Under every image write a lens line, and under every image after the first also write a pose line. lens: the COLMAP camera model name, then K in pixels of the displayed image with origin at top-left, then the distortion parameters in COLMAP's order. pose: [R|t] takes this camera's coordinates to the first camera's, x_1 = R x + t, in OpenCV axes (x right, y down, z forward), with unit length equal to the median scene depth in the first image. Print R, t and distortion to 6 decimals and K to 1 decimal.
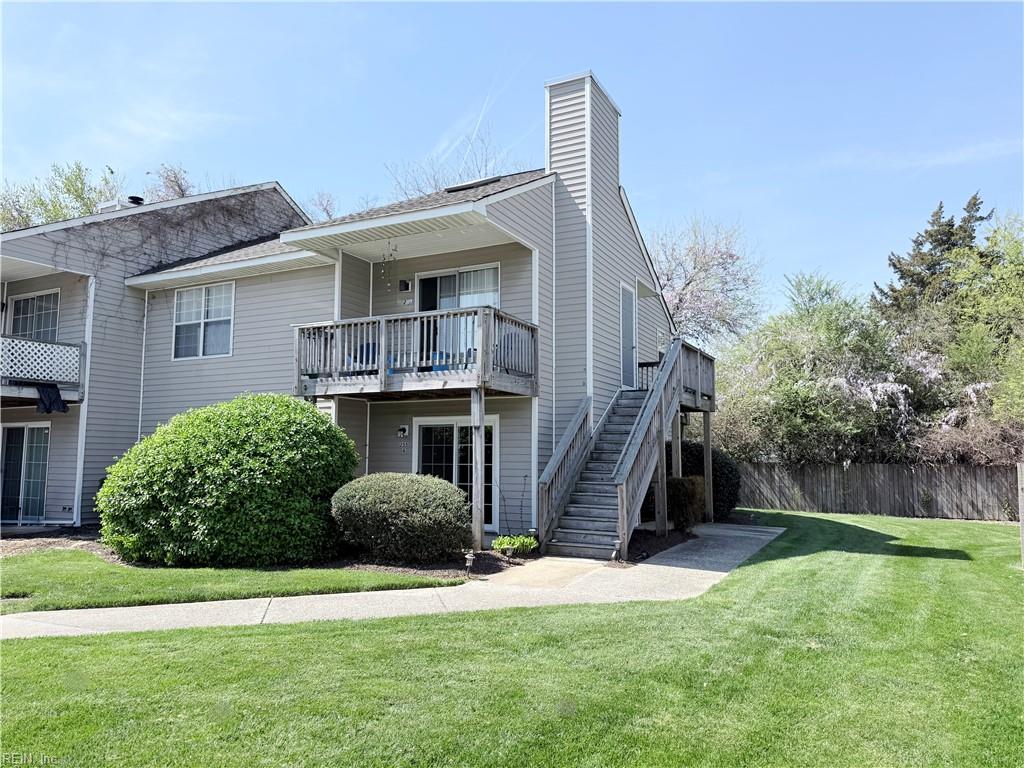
lens RADIAL K [[725.5, 0, 519.4], [0, 725.5, 386.2], [0, 0, 1]] dist [0.120868, -0.177412]
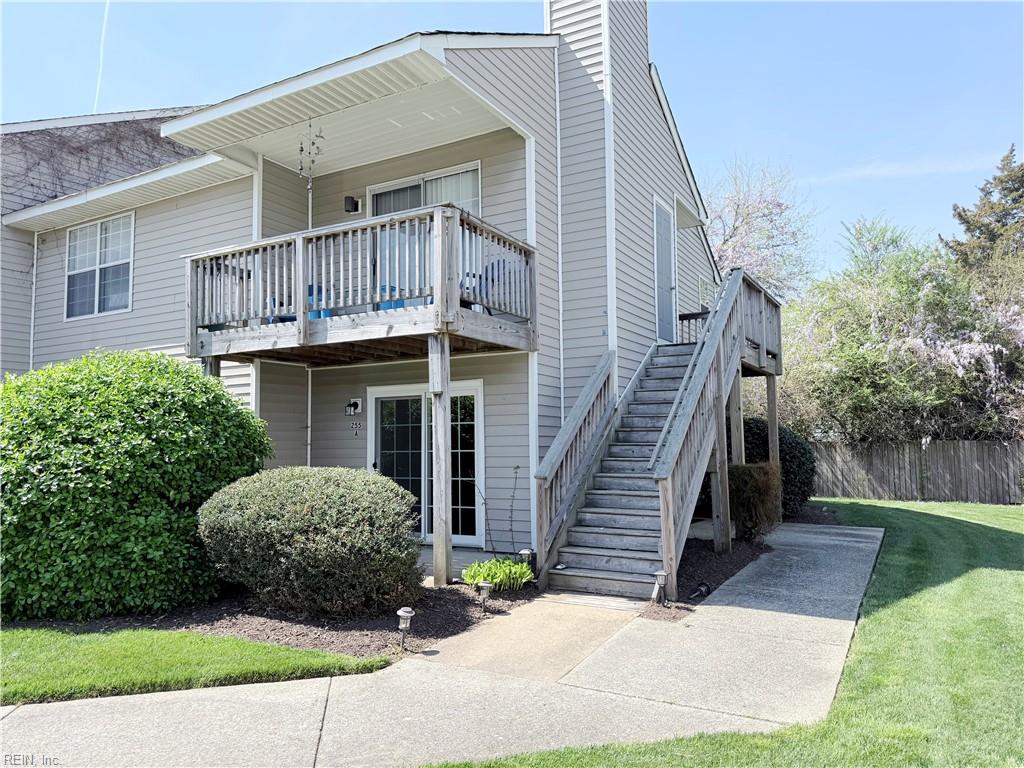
lens RADIAL K [[725.5, 0, 519.4], [0, 725.5, 386.2], [0, 0, 1]] dist [0.120868, -0.177412]
pose [[0.999124, -0.020565, -0.036451, 0.032994], [0.021316, 0.999566, 0.020336, 0.032758], [0.036017, -0.021095, 0.999128, 0.306341]]
